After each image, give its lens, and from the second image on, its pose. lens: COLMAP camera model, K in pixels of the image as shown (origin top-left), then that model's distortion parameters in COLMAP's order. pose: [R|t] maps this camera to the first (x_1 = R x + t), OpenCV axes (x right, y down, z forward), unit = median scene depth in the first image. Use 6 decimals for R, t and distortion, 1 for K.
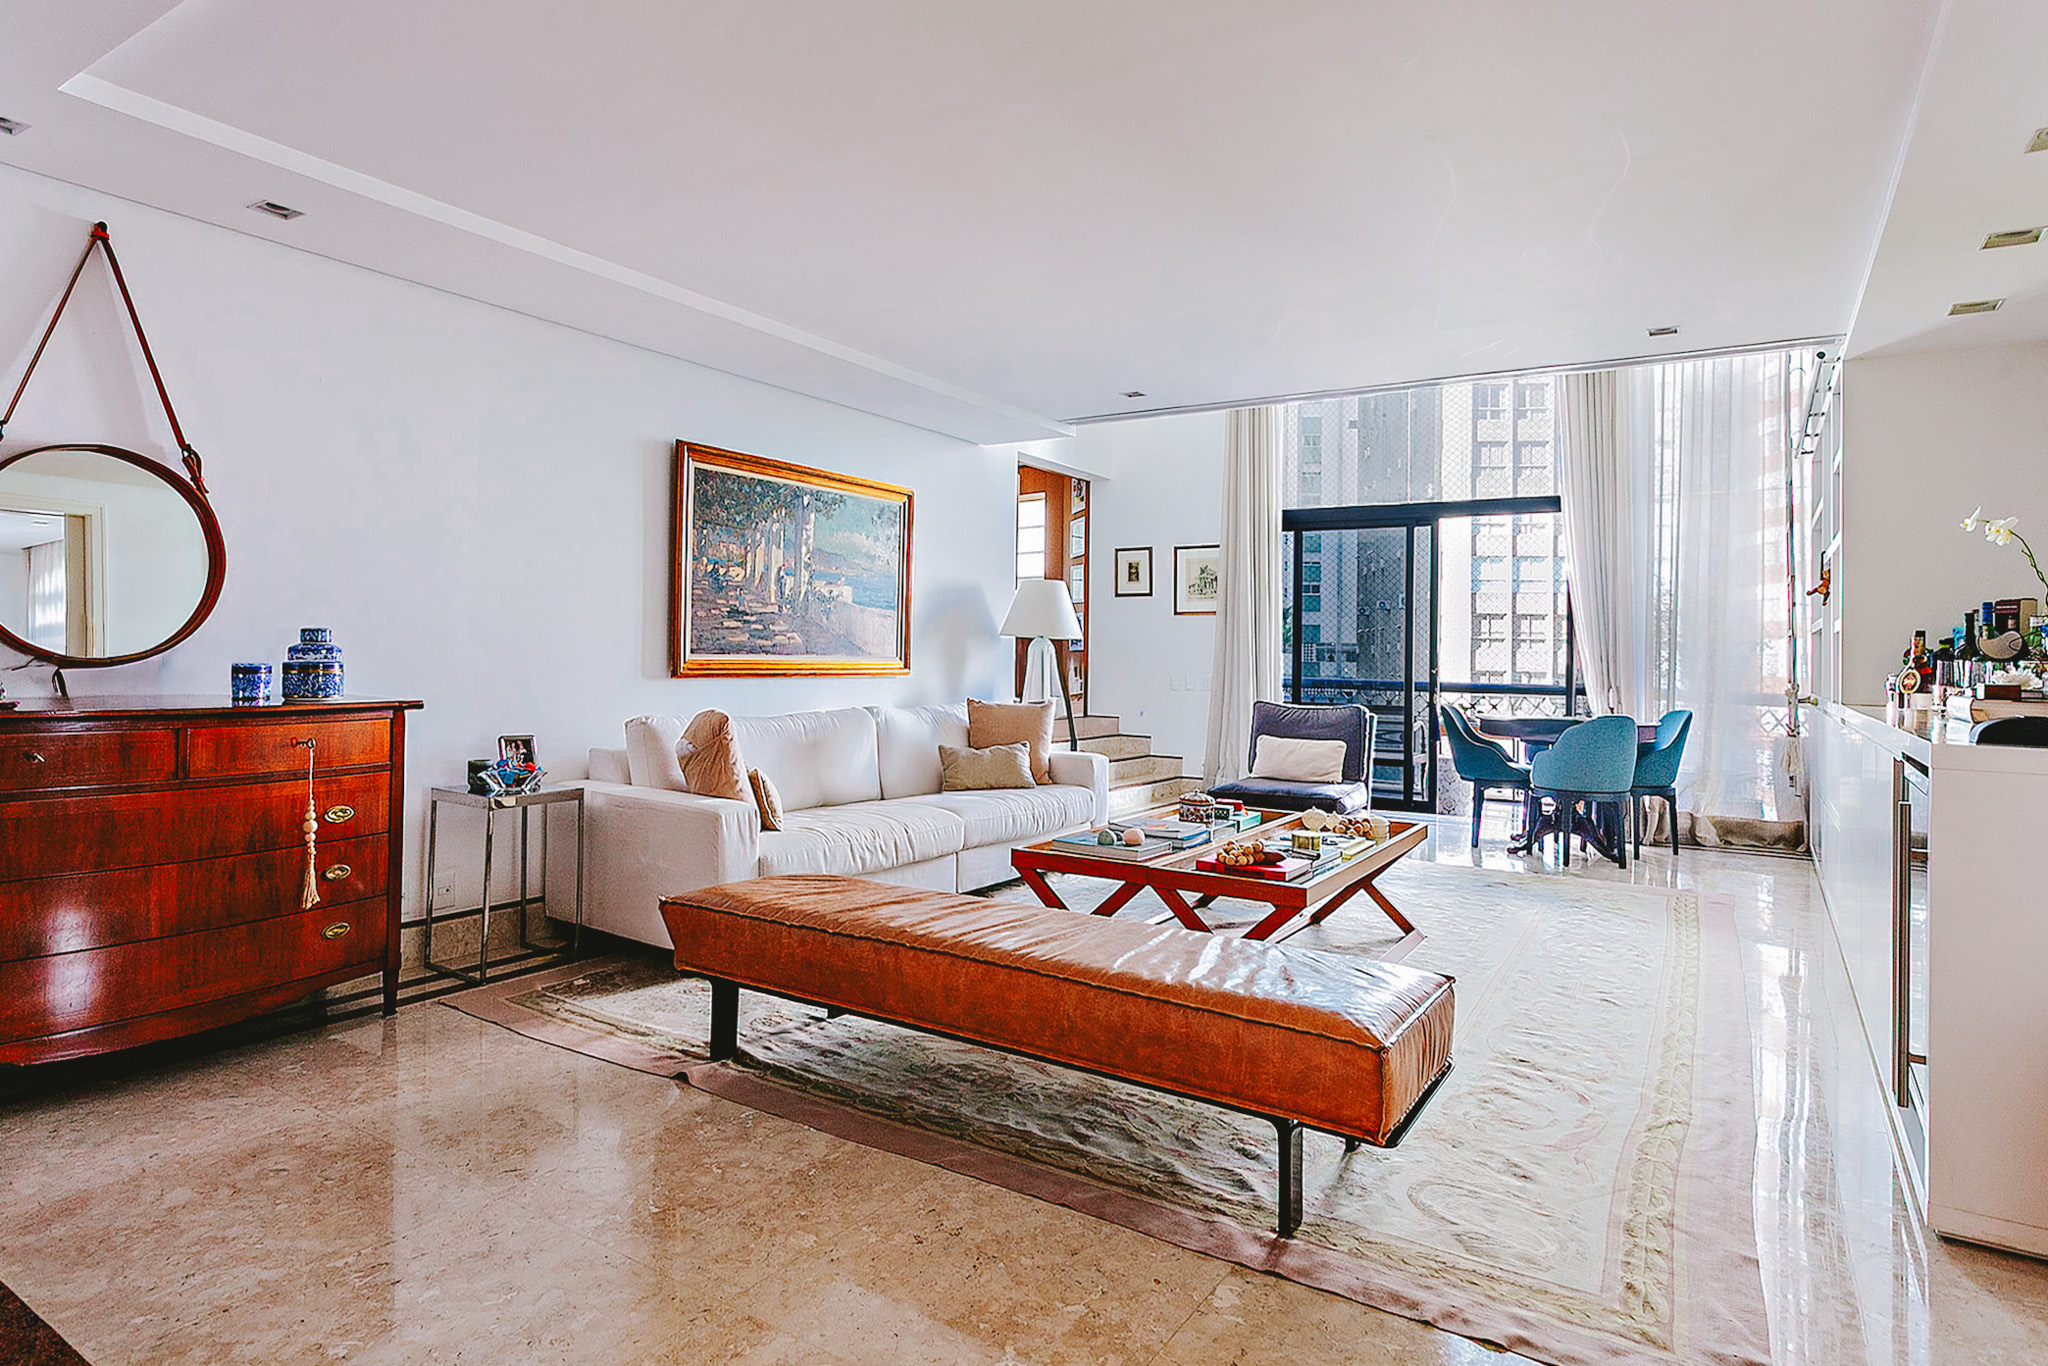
lens RADIAL K [[1130.1, 0, 1030.7], [0, 1130.1, 669.2], [0, 0, 1]] dist [-0.017001, 0.001699]
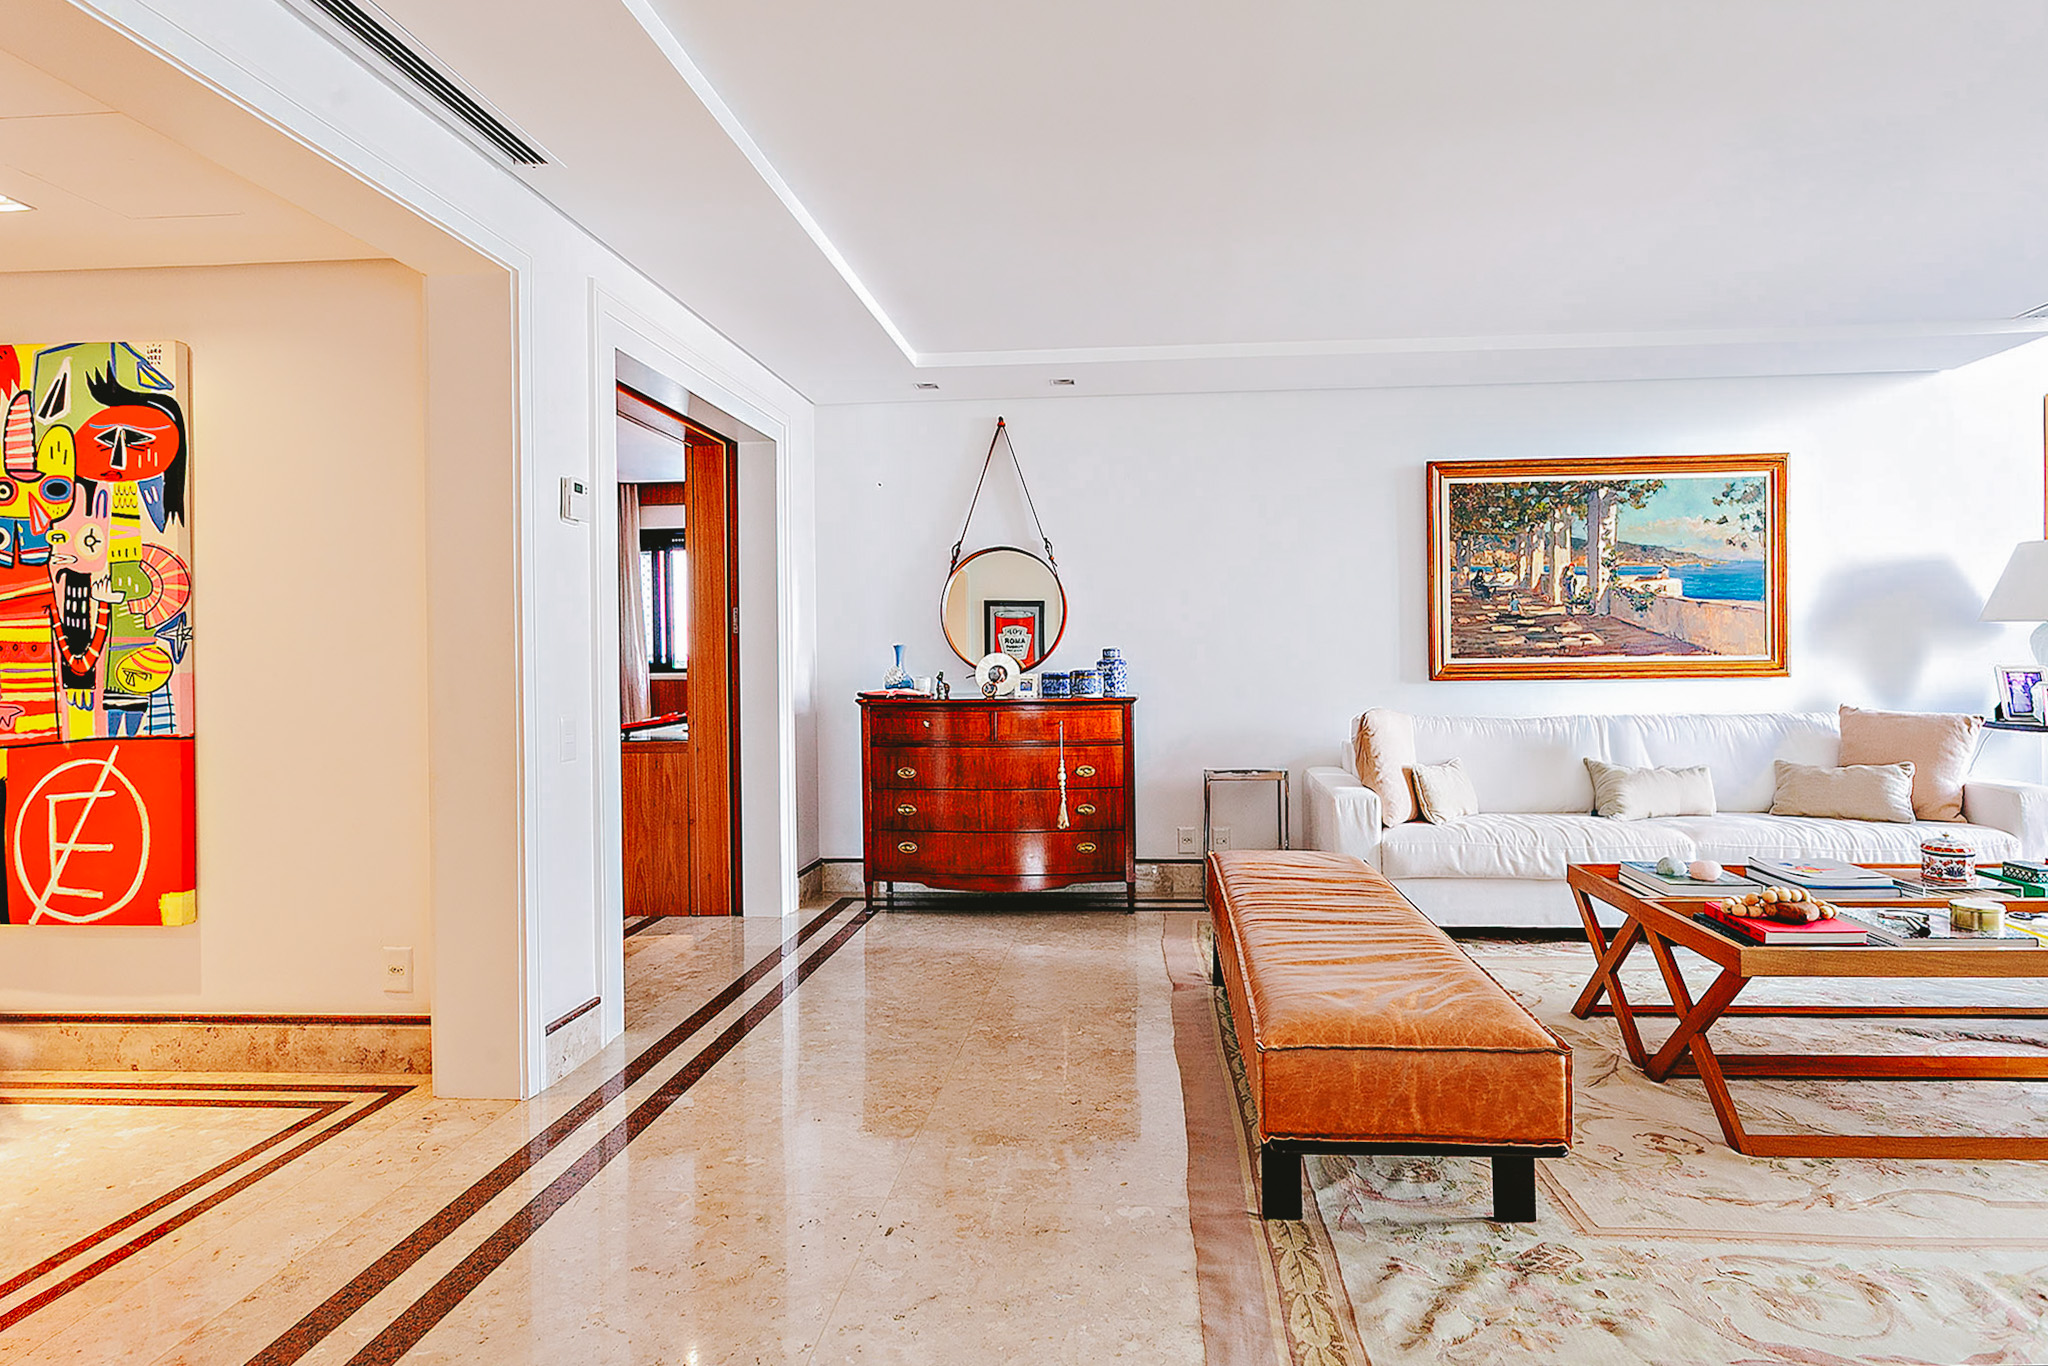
lens RADIAL K [[1135.4, 0, 1043.7], [0, 1135.4, 685.1], [0, 0, 1]] dist [-0.022058, 0.000824]
pose [[0.463260, -0.002829, -0.886218, 0.397381], [0.008466, 0.999963, 0.001233, 0.005997], [0.886182, -0.008074, 0.463267, 0.133199]]
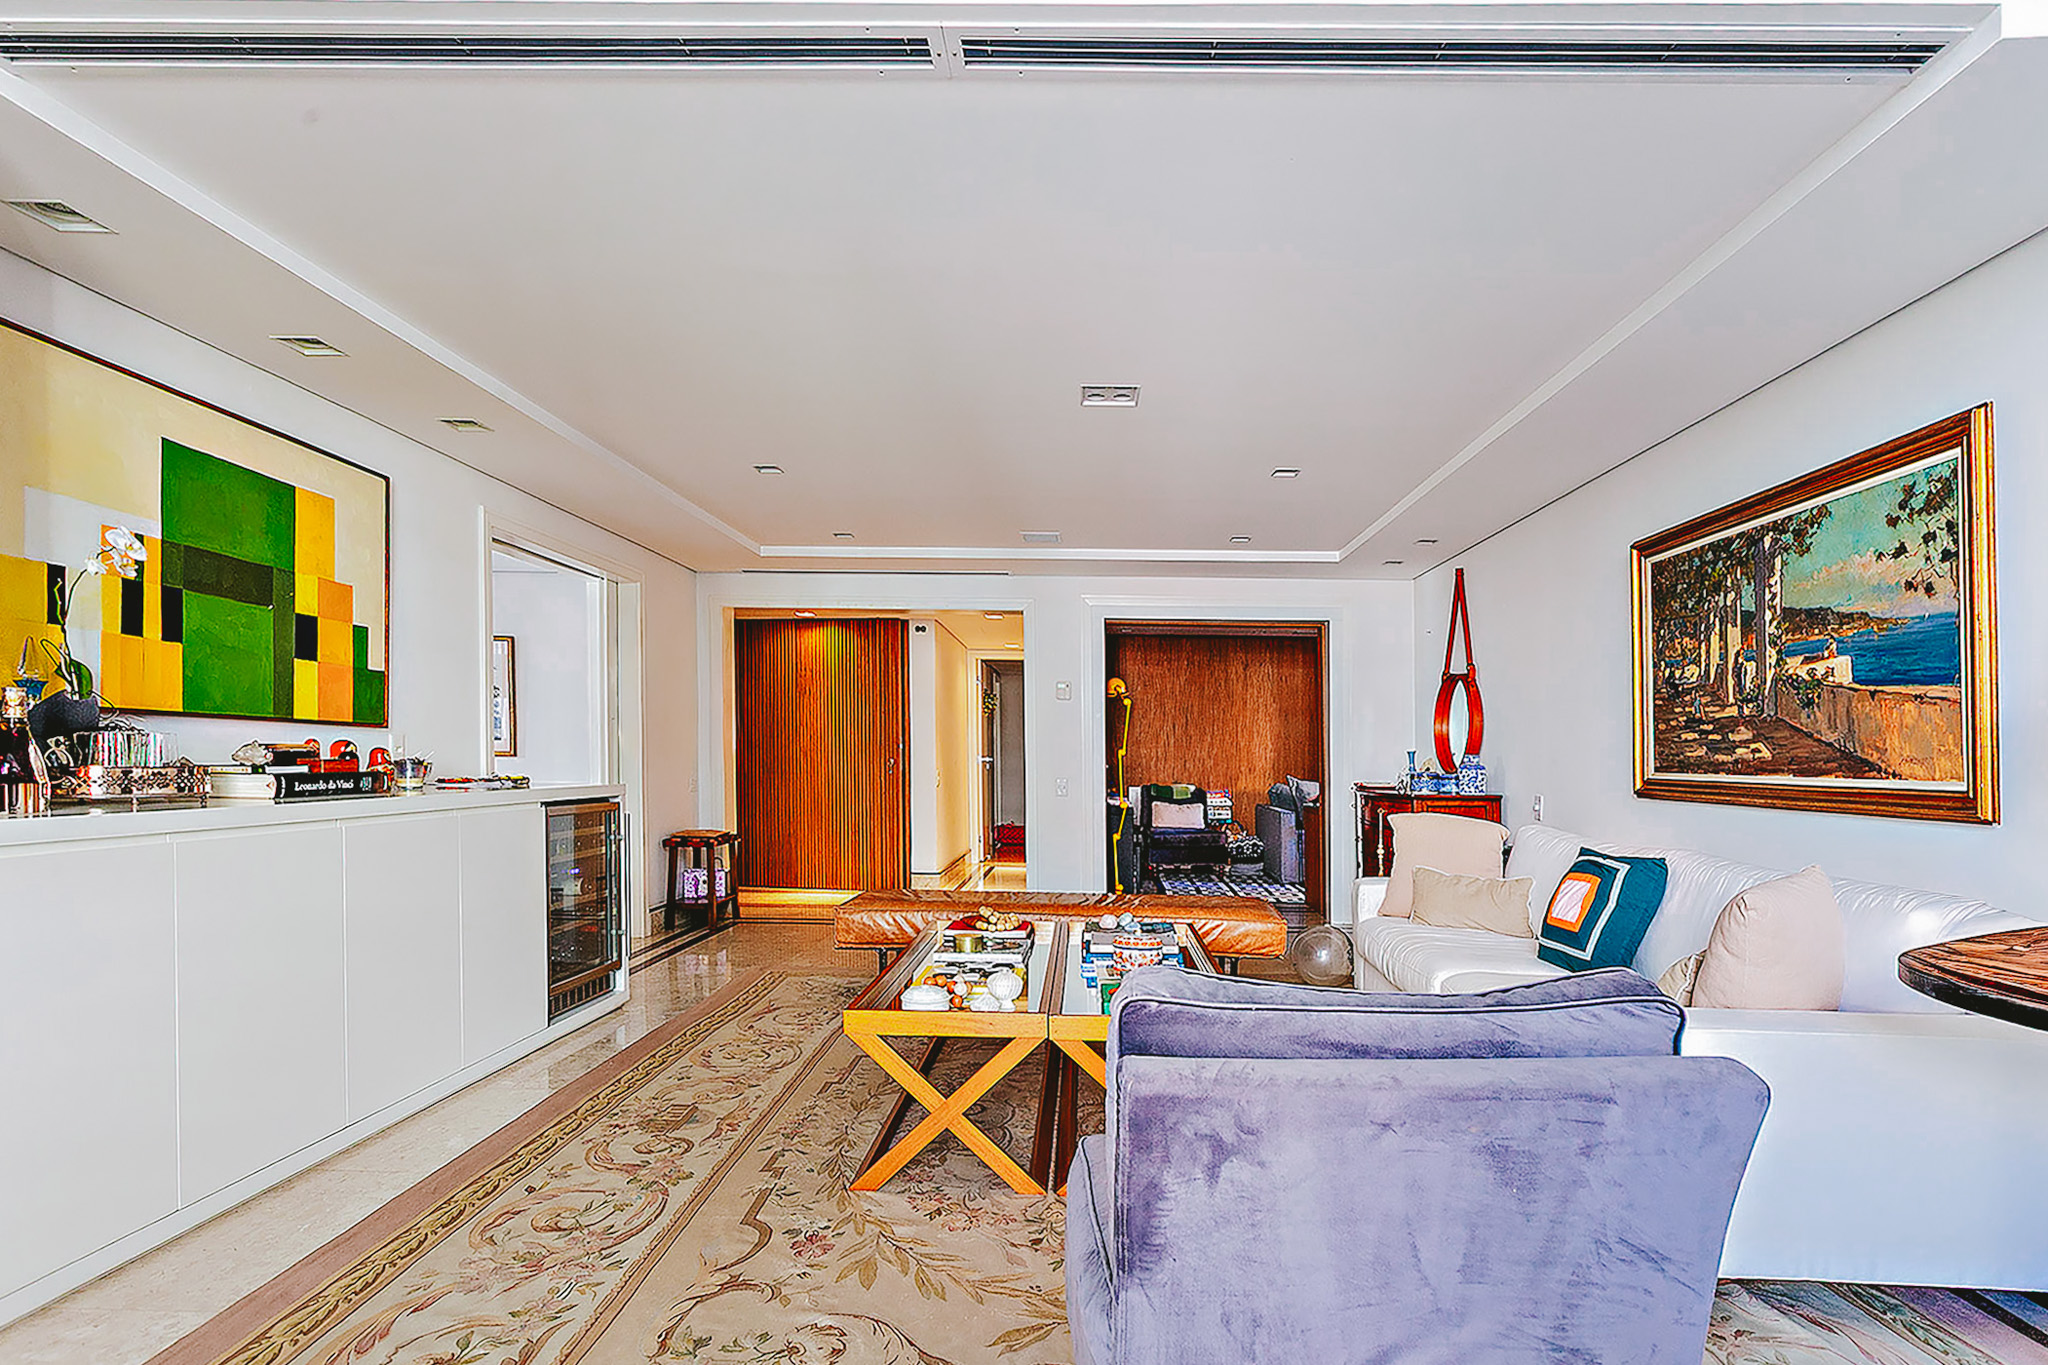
lens RADIAL K [[1036.1, 0, 1082.4], [0, 1036.1, 764.8], [0, 0, 1]] dist [0.003092, 0.001640]
pose [[-0.849413, -0.023372, -0.527211, 0.432611], [-0.034171, 0.999358, 0.010752, -0.011021], [0.526621, 0.027148, -0.849667, 1.226987]]
